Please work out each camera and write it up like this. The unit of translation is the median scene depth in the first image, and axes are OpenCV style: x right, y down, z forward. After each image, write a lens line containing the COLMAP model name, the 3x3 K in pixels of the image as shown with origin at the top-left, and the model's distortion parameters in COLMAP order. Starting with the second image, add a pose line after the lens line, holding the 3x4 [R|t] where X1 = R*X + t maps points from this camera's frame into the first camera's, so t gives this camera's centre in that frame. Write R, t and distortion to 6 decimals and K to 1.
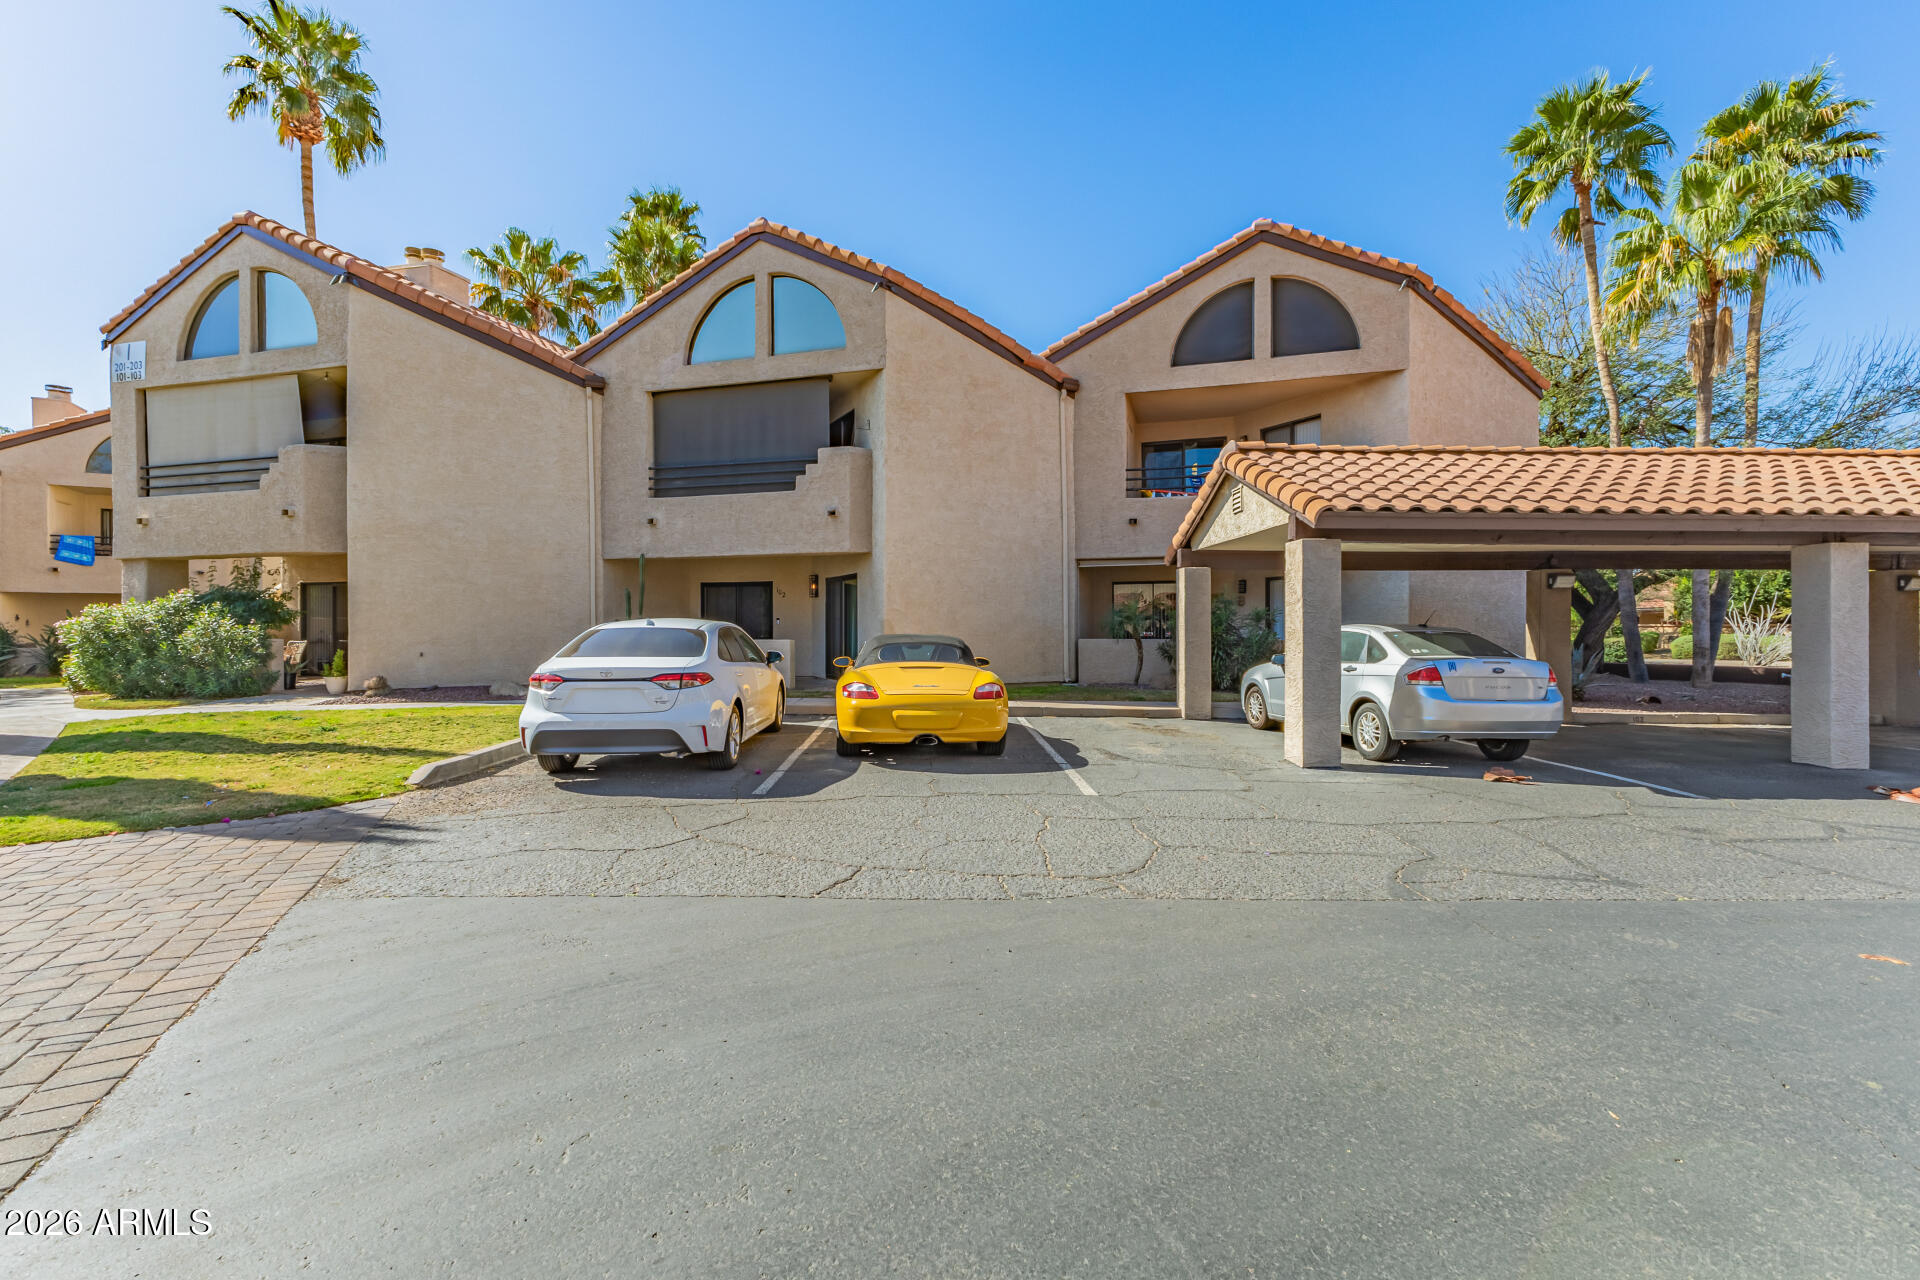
lens RADIAL K [[843.2, 0, 965.1], [0, 843.2, 644.2], [0, 0, 1]] dist [0.020026, -0.004885]
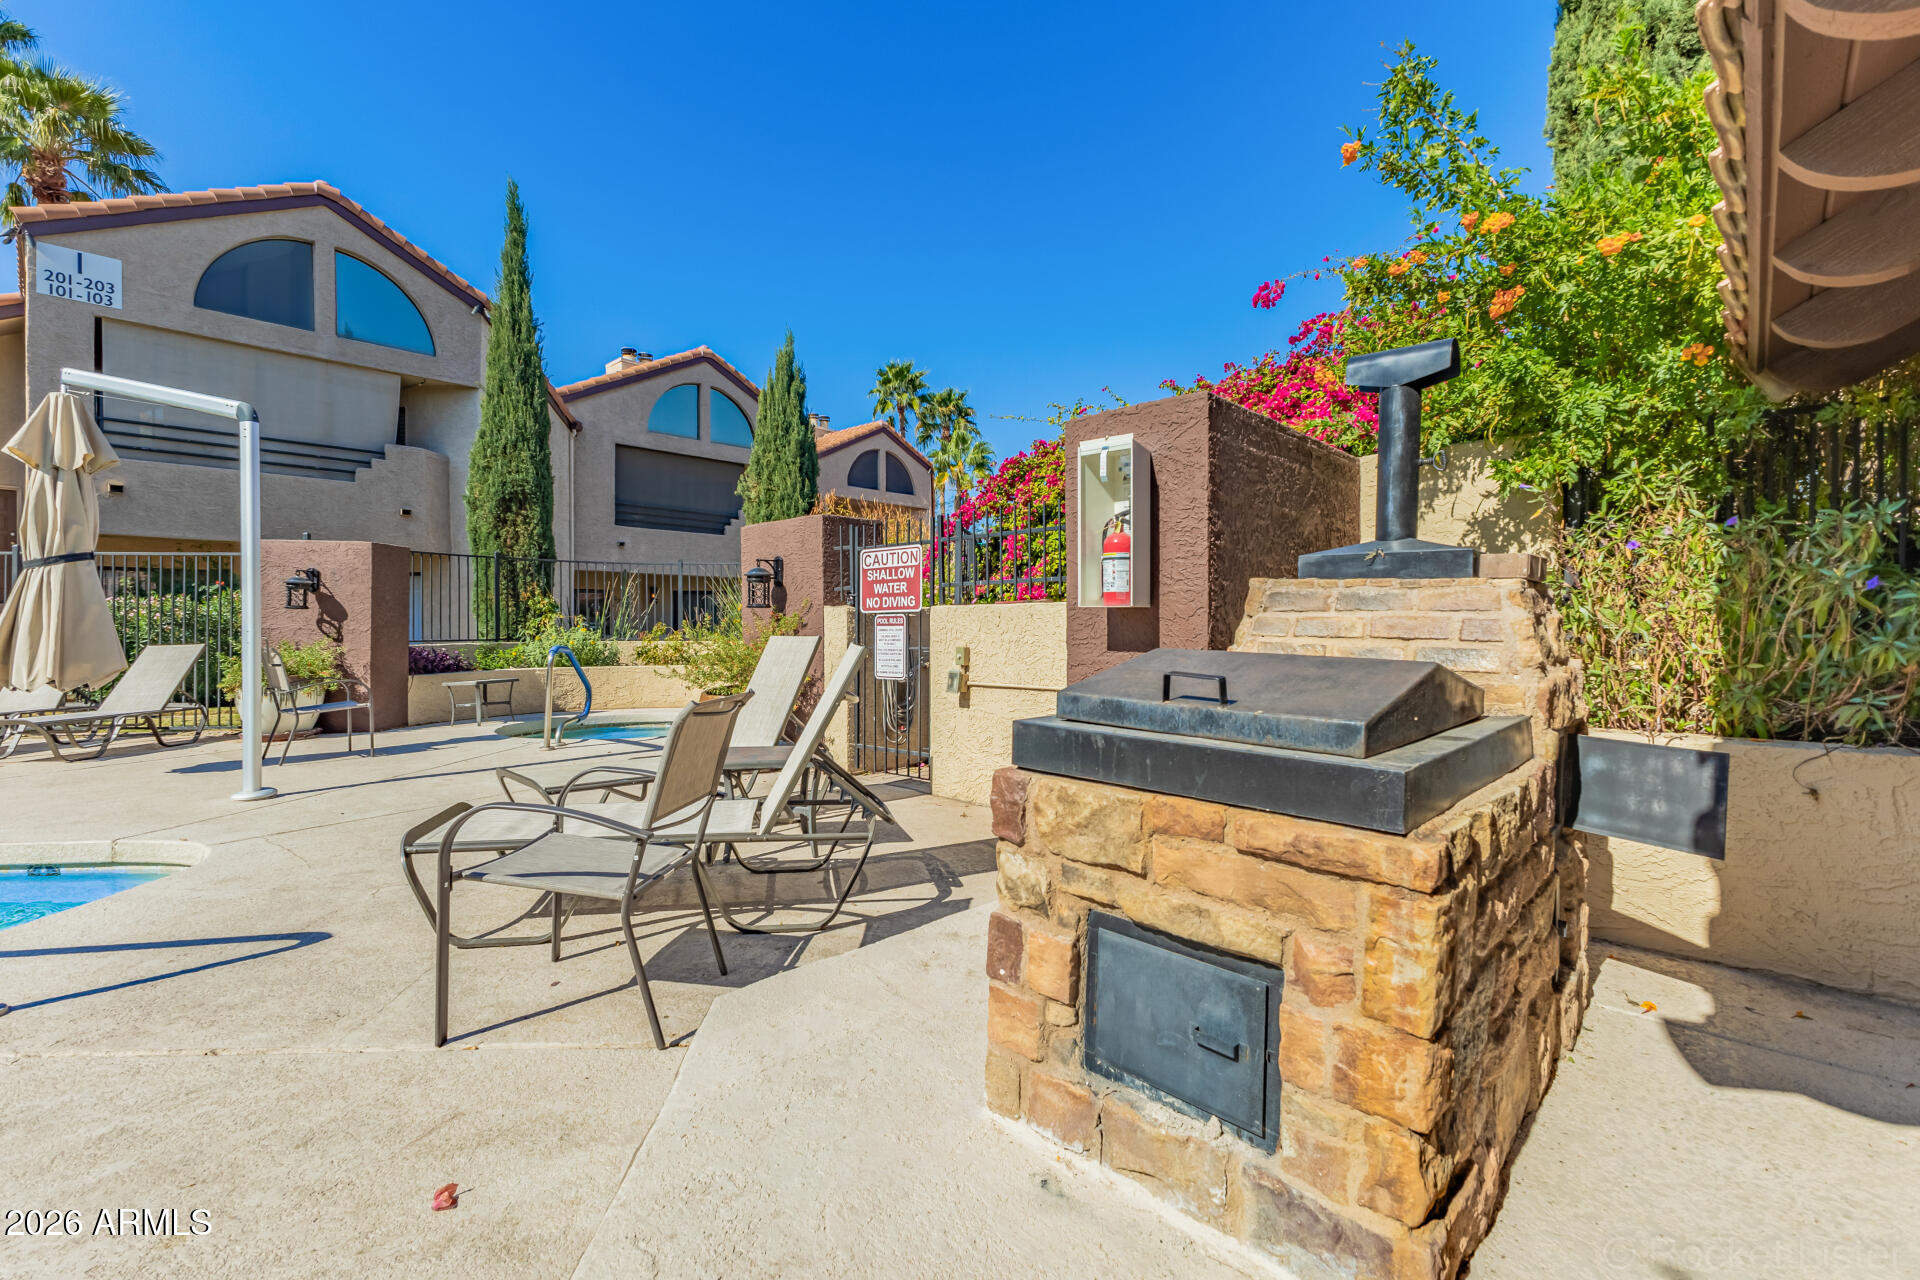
lens RADIAL K [[843.2, 0, 951.6], [0, 843.2, 630.4], [0, 0, 1]] dist [0.020026, -0.004885]
pose [[0.451862, -0.002532, 0.892084, -1.328270], [0.020166, 0.999769, -0.007377, 0.005311], [-0.891860, 0.021323, 0.451809, -0.024923]]
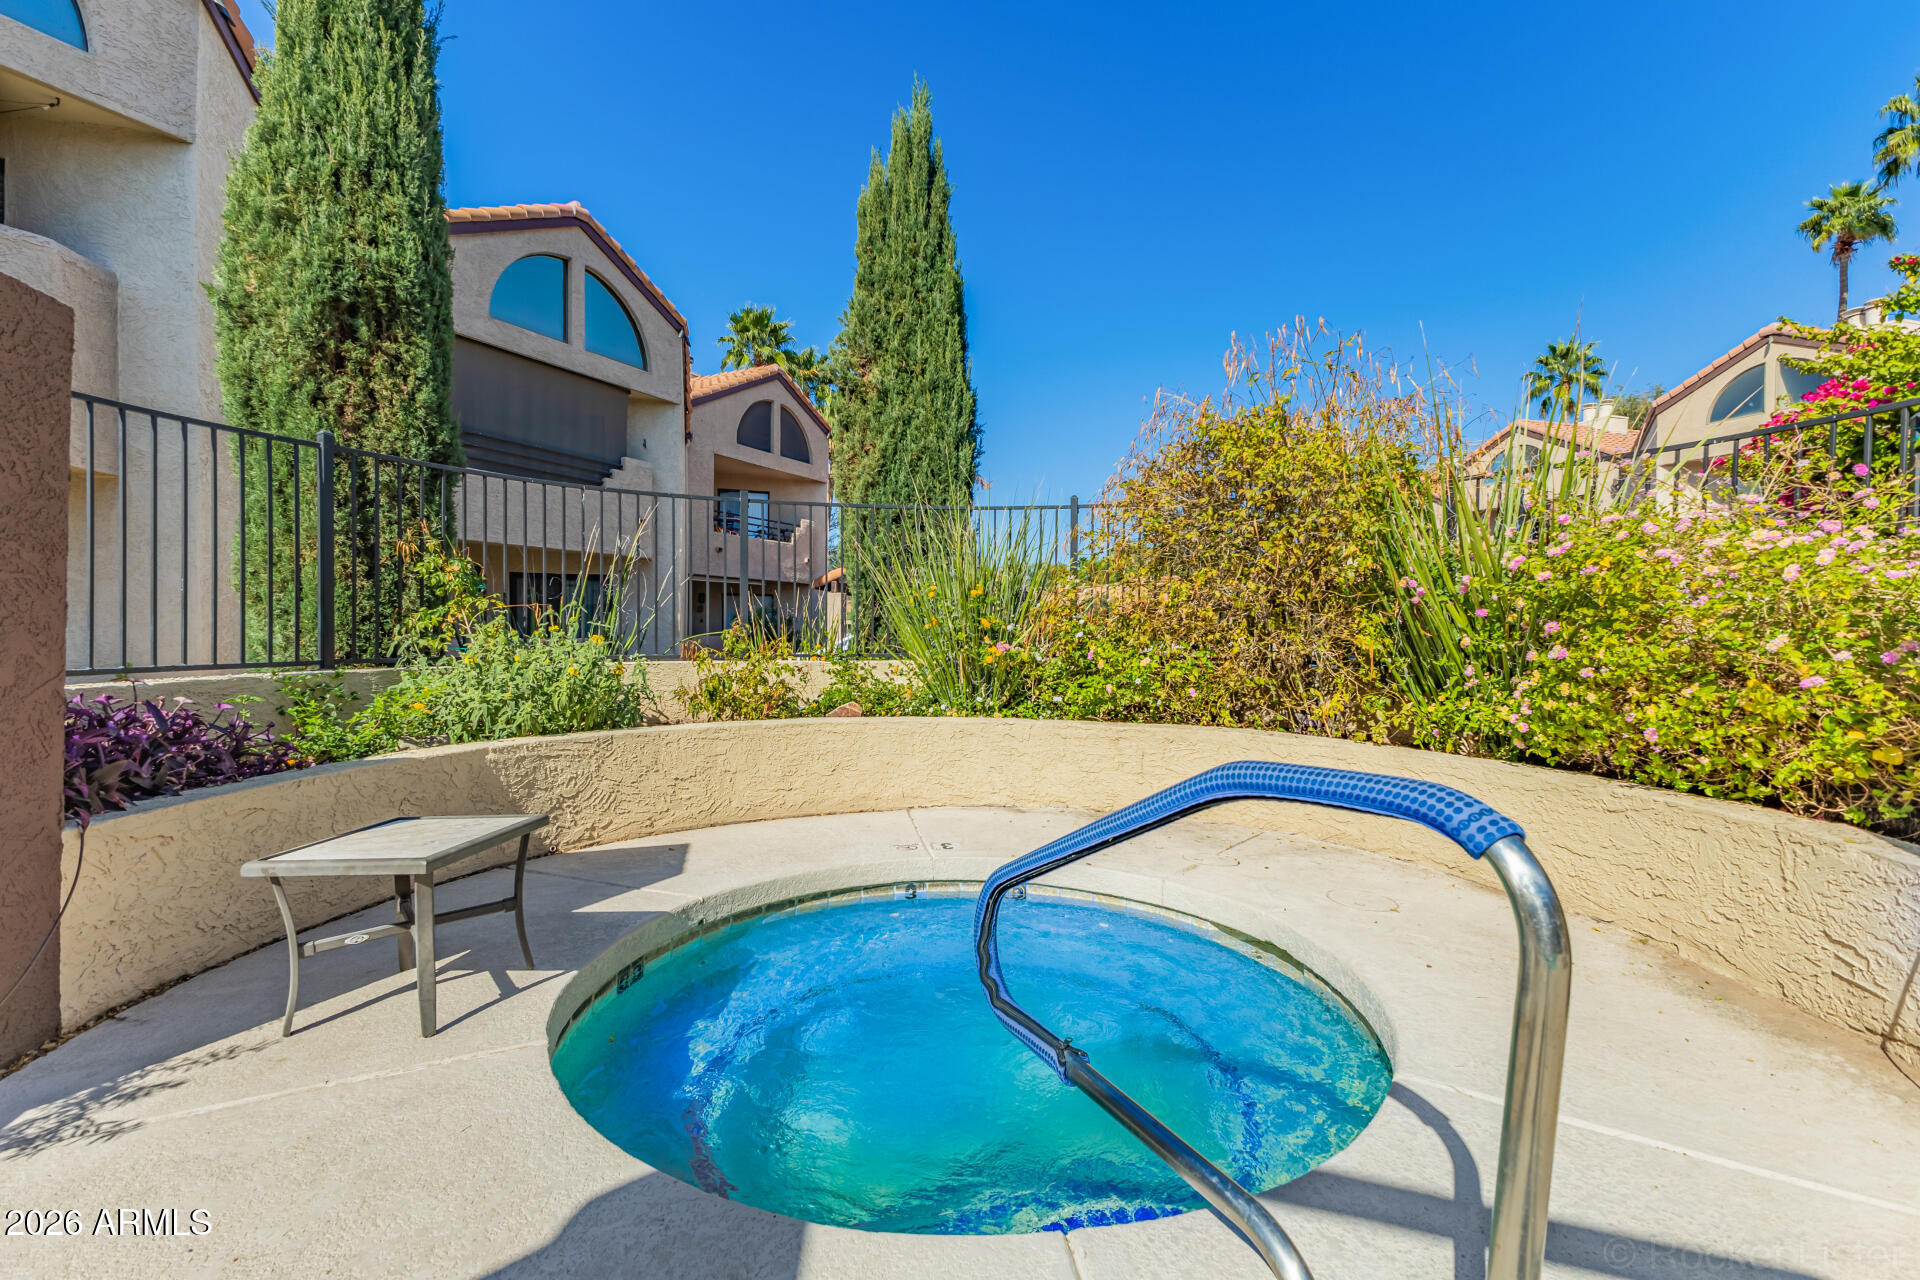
lens RADIAL K [[843.2, 0, 957.0], [0, 843.2, 637.9], [0, 0, 1]] dist [0.020026, -0.004885]
pose [[0.191026, -0.005243, 0.981571, -1.094942], [0.009549, 0.999948, 0.003483, -0.006553], [-0.981538, 0.008708, 0.191067, 0.385821]]
